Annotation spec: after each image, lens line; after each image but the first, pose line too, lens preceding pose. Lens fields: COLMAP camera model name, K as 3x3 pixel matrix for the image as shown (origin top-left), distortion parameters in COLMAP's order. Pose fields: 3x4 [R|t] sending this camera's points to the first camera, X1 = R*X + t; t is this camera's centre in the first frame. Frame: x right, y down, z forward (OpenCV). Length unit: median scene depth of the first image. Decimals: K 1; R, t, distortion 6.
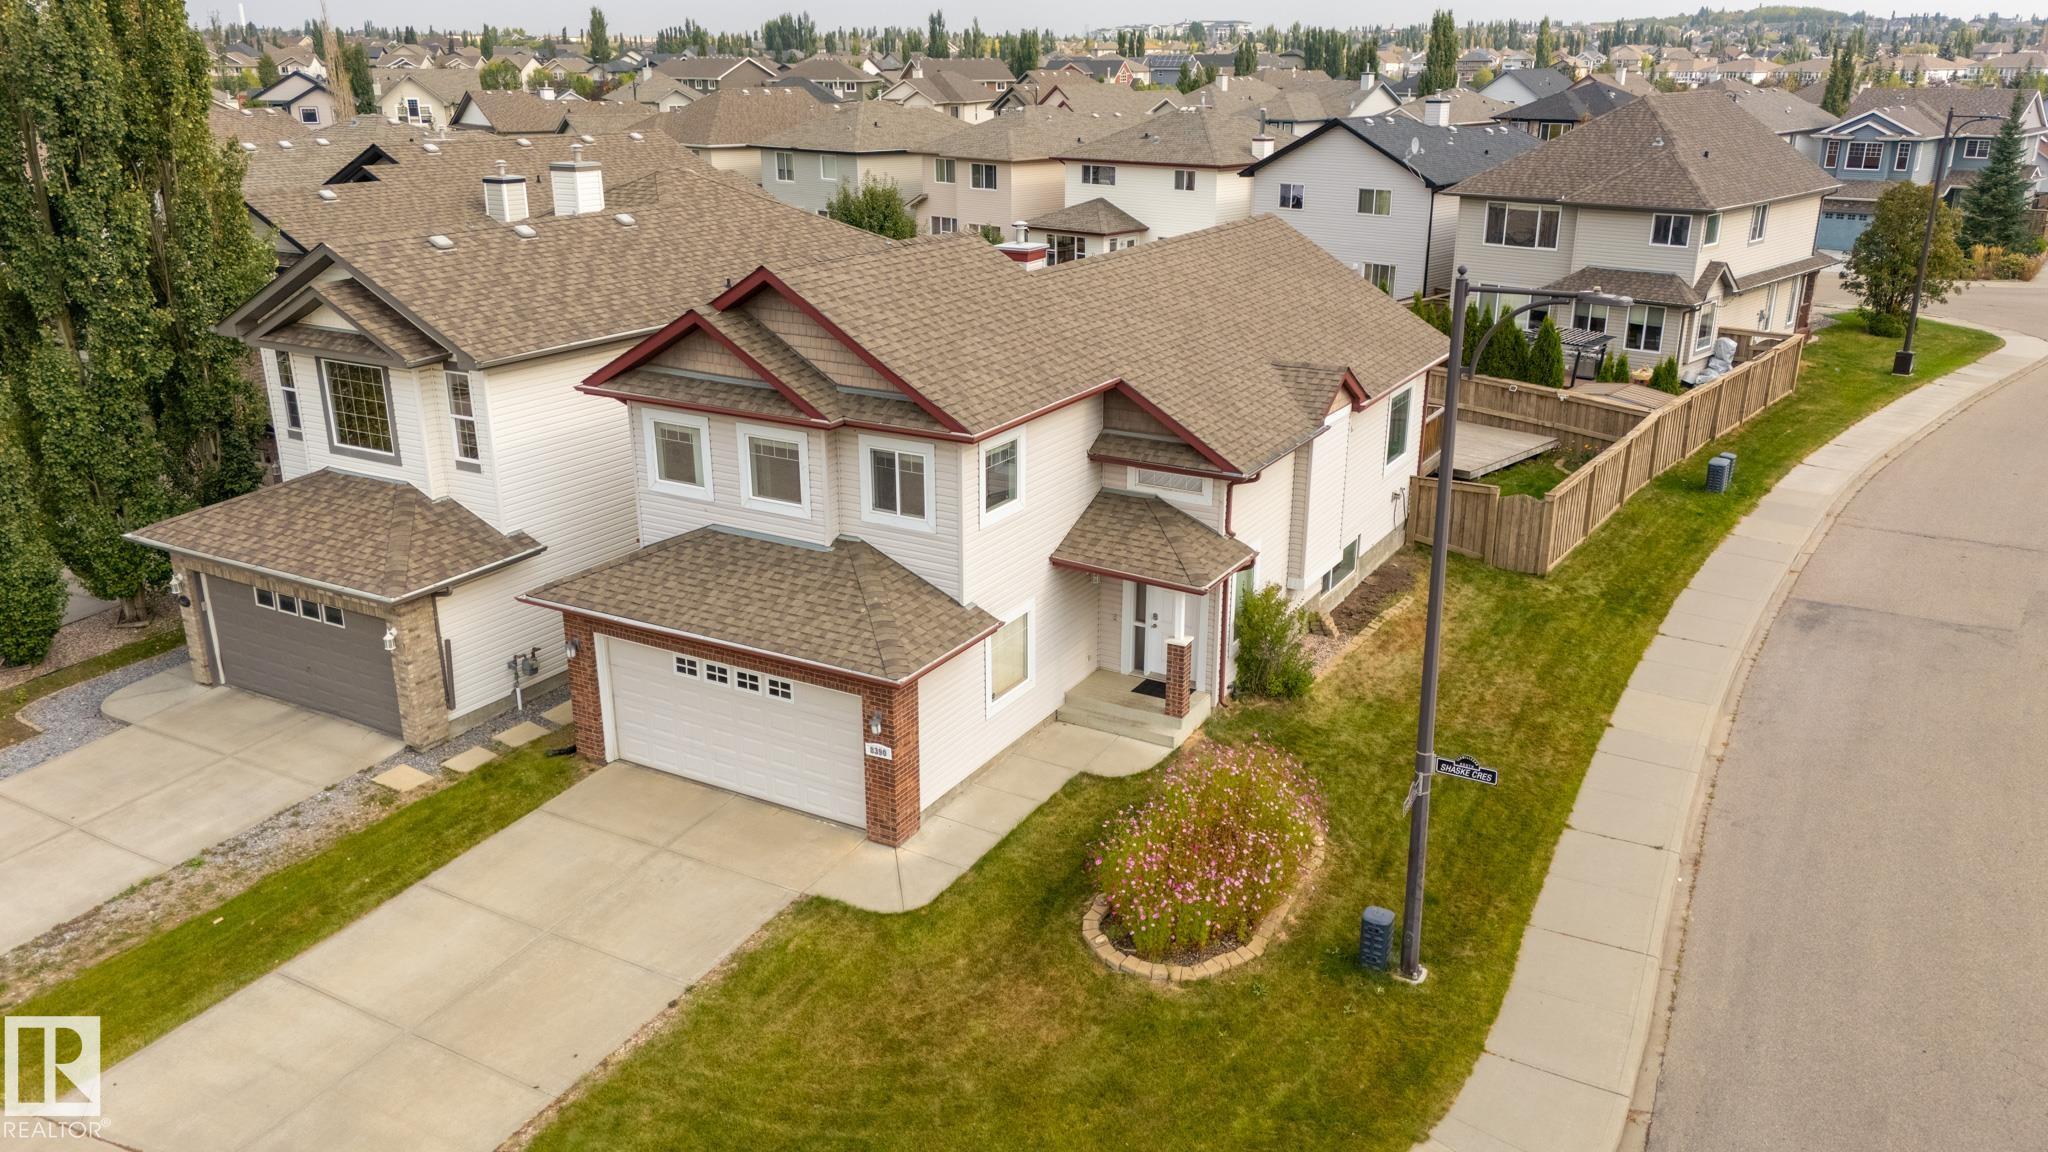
lens RADIAL K [[1509.7, 0, 1024.0], [0, 1509.7, 581.8], [0, 0, 1]] dist [0.078495, -0.074486]
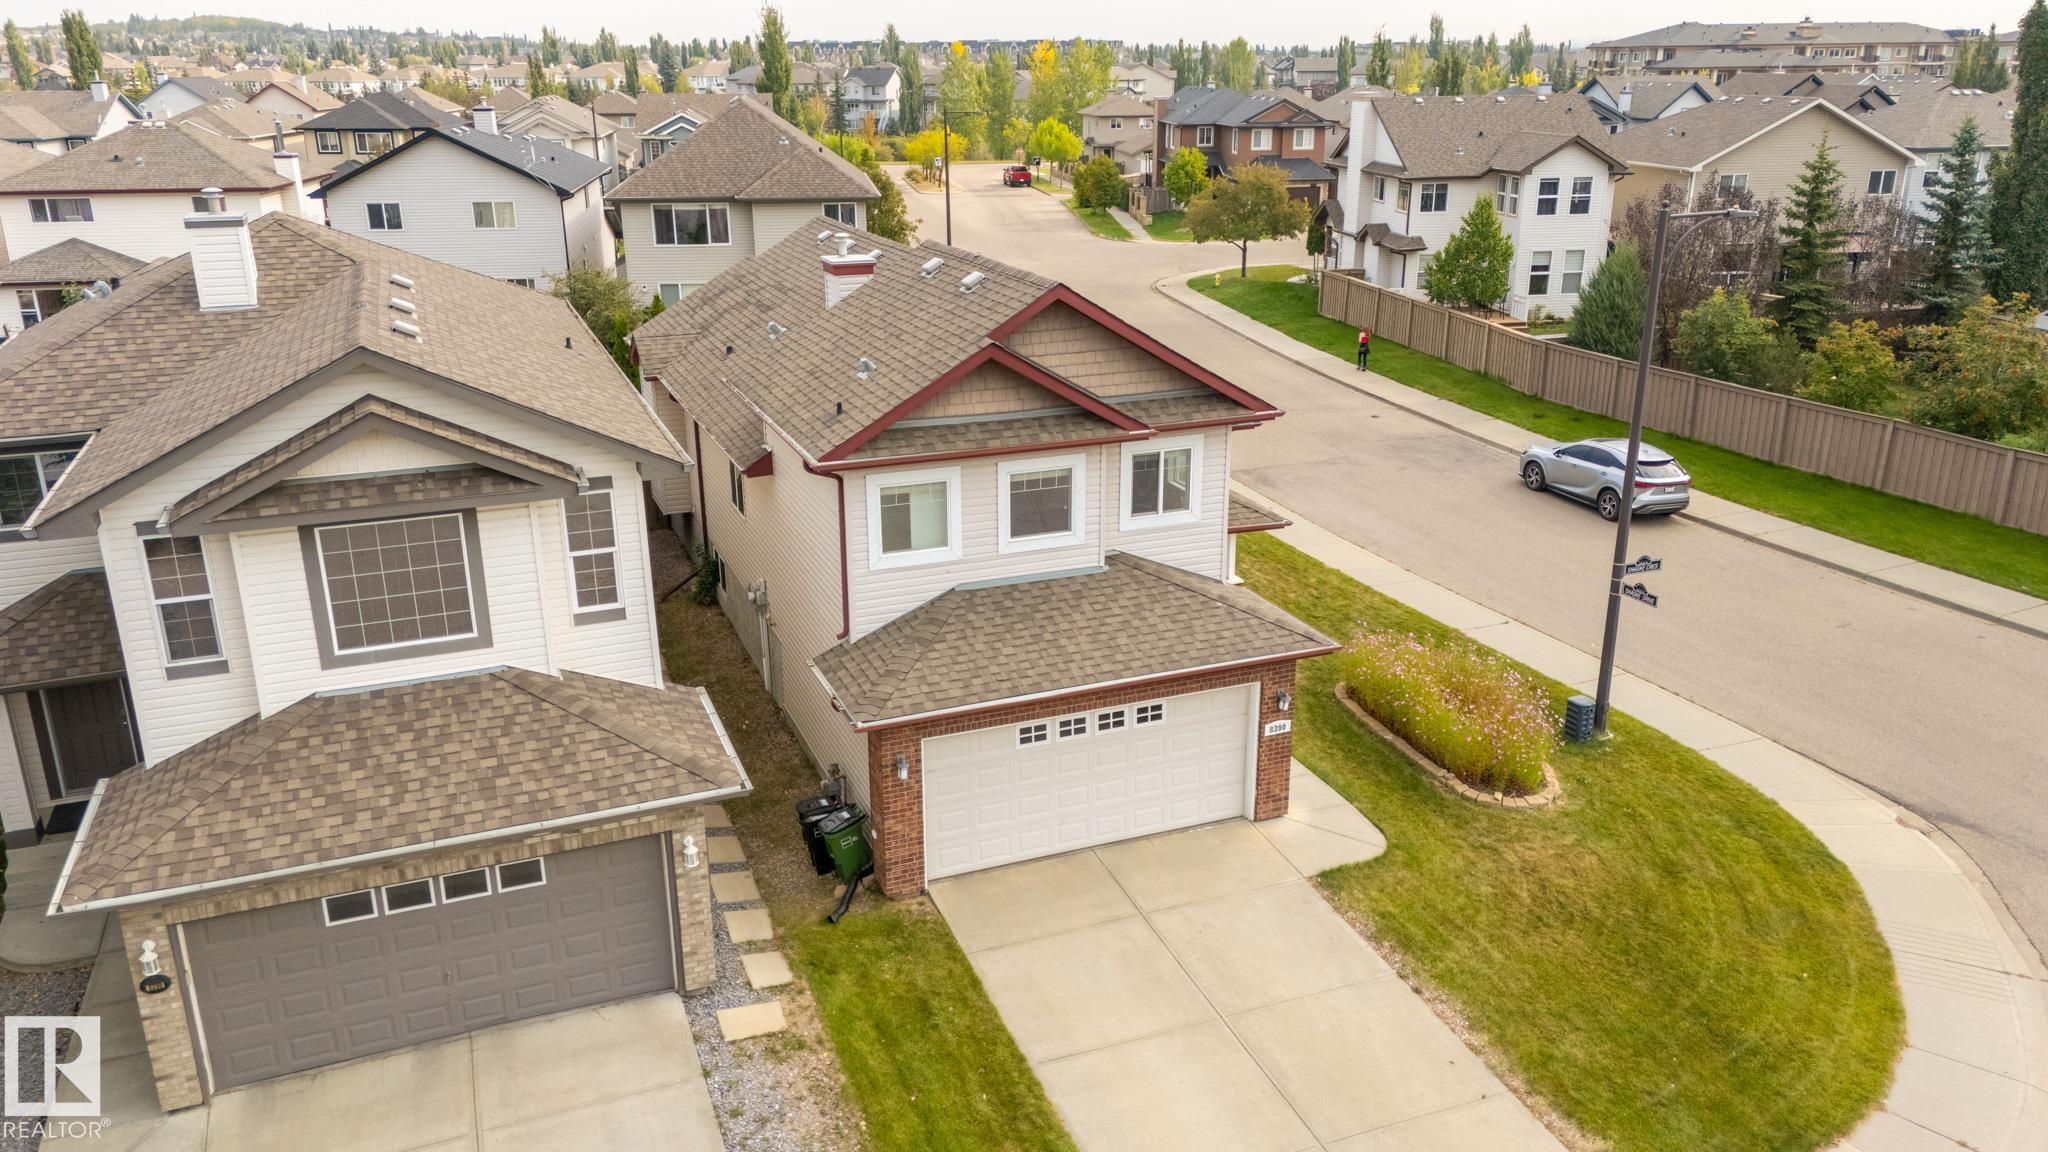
lens RADIAL K [[1509.7, 0, 1024.0], [0, 1509.7, 581.8], [0, 0, 1]] dist [0.078495, -0.074486]
pose [[0.617206, -0.259220, 0.742874, -0.805652], [0.263651, 0.957722, 0.115139, -0.126118], [-0.741313, 0.124795, 0.659455, 0.370268]]
